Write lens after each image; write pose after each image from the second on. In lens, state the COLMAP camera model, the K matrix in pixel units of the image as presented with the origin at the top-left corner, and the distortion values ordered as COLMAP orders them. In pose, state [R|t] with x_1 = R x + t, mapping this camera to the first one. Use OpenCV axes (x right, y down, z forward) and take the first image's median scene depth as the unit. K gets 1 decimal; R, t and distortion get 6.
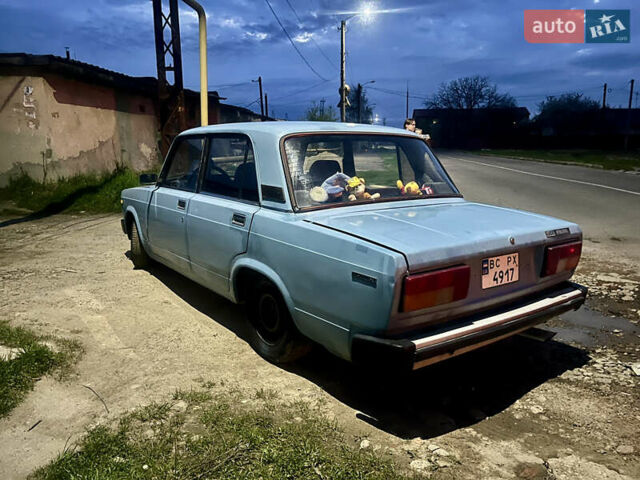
lens RADIAL K [[471.8, 0, 318.2], [0, 471.8, 247.5], [0, 0, 1]] dist [0.033182, -0.034347]
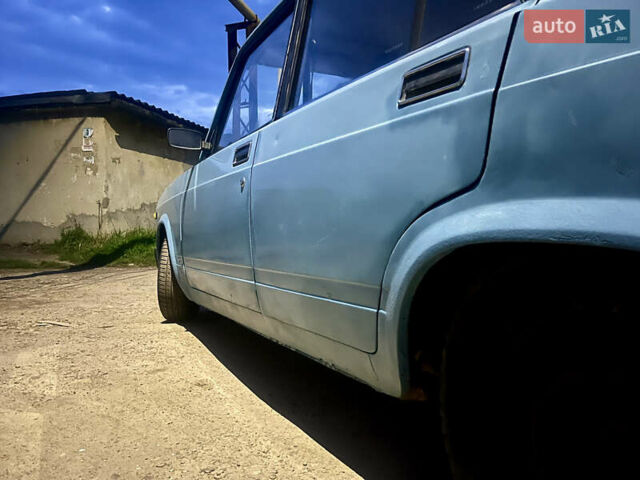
lens RADIAL K [[471.8, 0, 318.2], [0, 471.8, 247.5], [0, 0, 1]] dist [0.033182, -0.034347]
pose [[0.989849, -0.013927, -0.141439, -0.060412], [-0.009978, 0.985922, -0.166908, 0.025560], [0.141772, 0.166625, 0.975775, 0.229076]]
